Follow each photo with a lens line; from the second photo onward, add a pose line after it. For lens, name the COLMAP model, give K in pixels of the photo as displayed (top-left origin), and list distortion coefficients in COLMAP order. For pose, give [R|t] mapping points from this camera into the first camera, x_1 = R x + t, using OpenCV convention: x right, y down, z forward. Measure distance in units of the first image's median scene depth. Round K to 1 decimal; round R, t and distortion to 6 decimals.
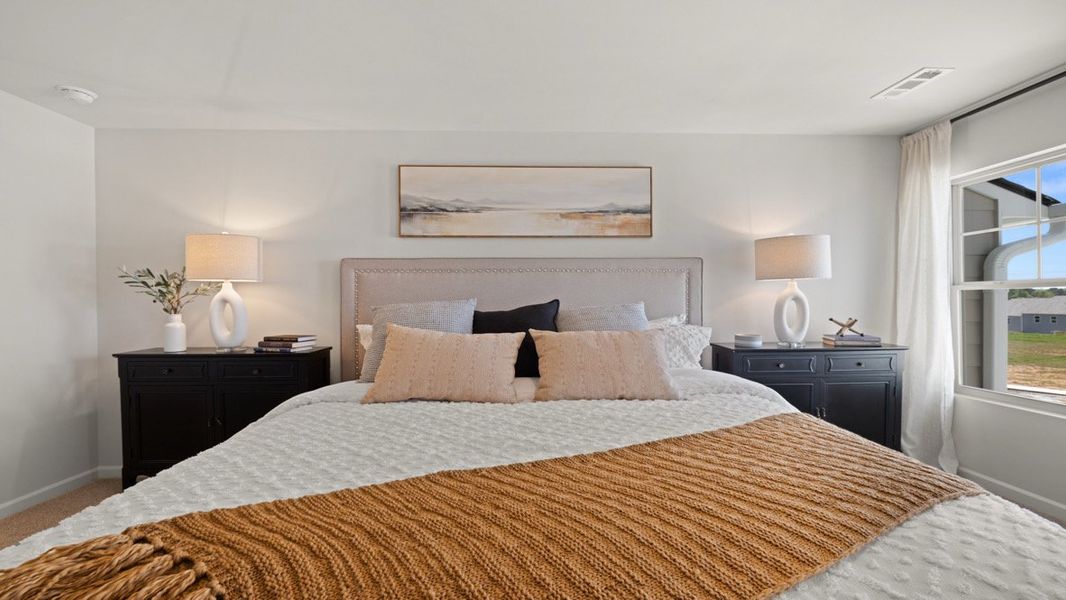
lens RADIAL K [[449.9, 0, 532.7], [0, 449.9, 304.5], [0, 0, 1]] dist [-0.000065, 0.000168]
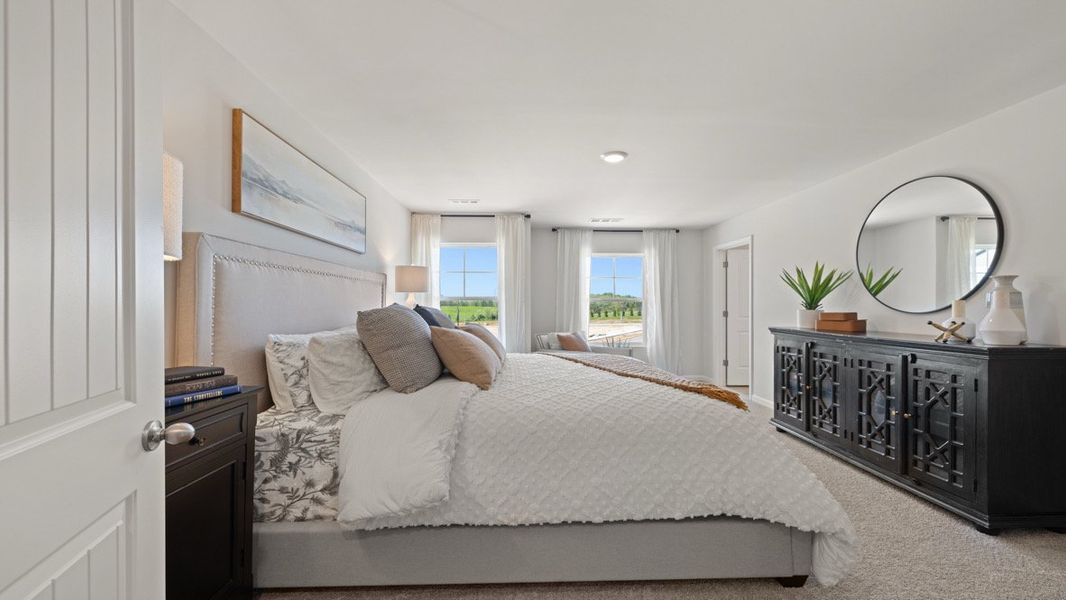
lens RADIAL K [[449.9, 0, 532.7], [0, 449.9, 304.5], [0, 0, 1]] dist [-0.000065, 0.000168]
pose [[0.014297, 0.007233, 0.999872, -0.978230], [0.010279, 0.999920, -0.007380, 0.001272], [-0.999845, 0.010383, 0.014221, 0.539801]]
